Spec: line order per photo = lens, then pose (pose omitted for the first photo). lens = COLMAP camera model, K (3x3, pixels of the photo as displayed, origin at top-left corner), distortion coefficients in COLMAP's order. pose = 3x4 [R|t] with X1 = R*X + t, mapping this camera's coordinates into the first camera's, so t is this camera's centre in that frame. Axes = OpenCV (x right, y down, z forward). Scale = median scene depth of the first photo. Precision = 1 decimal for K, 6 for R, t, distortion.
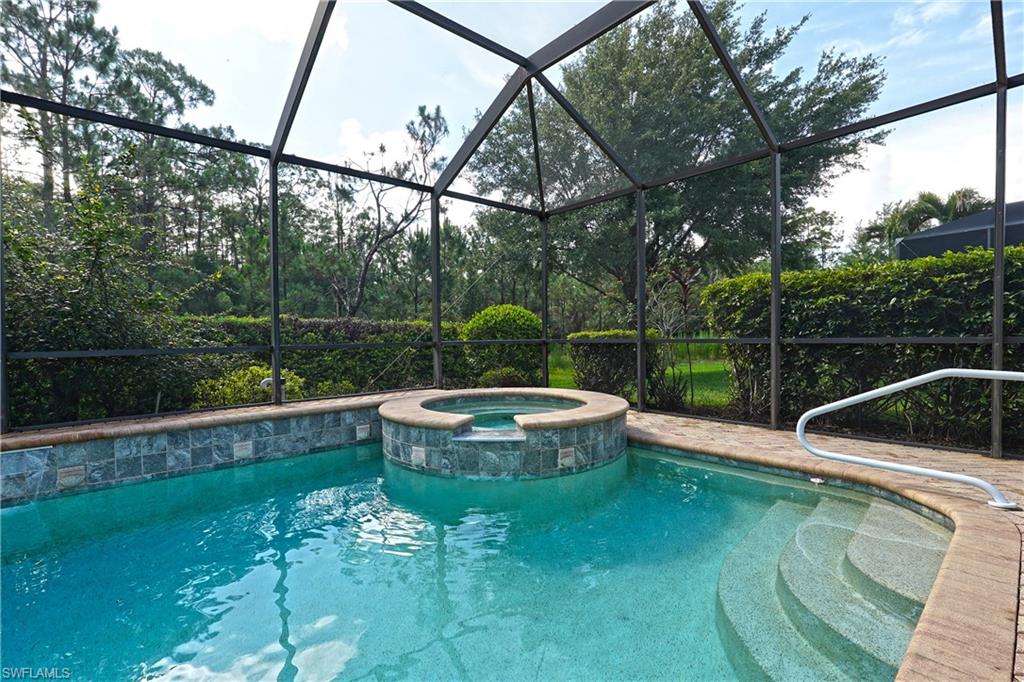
lens RADIAL K [[470.0, 0, 512.0], [0, 470.0, 341.0], [0, 0, 1]] dist [-0.020295, 0.010907]
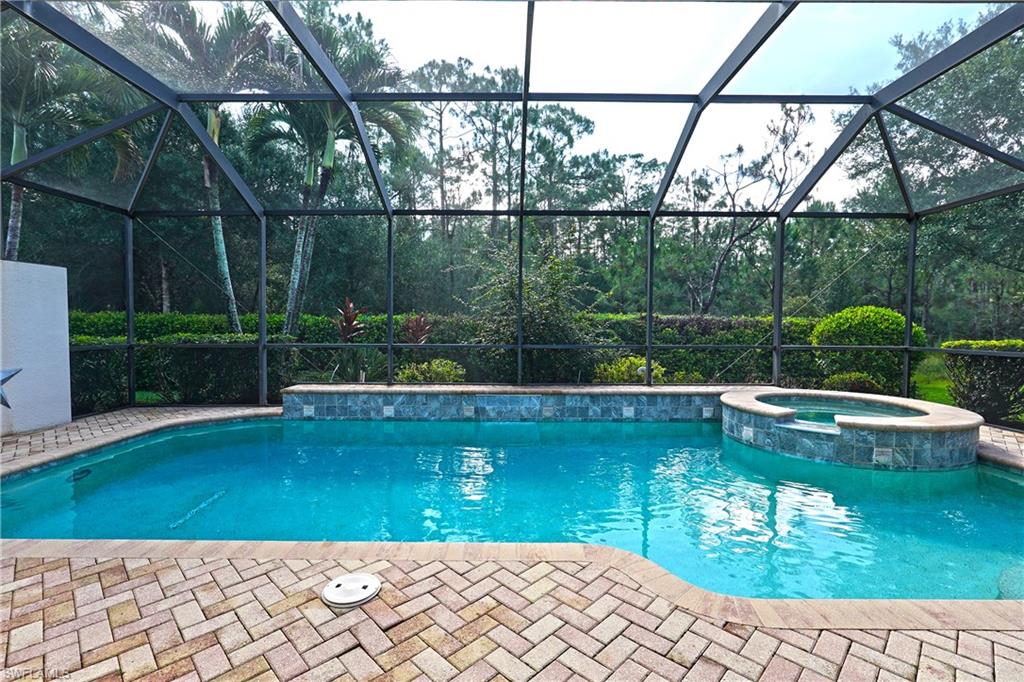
lens RADIAL K [[470.0, 0, 512.0], [0, 470.0, 341.0], [0, 0, 1]] dist [-0.020295, 0.010907]
pose [[0.752614, 0.042973, -0.657058, 0.119110], [-0.024311, 0.999001, 0.037490, -0.042535], [0.658013, -0.012242, 0.752907, -0.339236]]
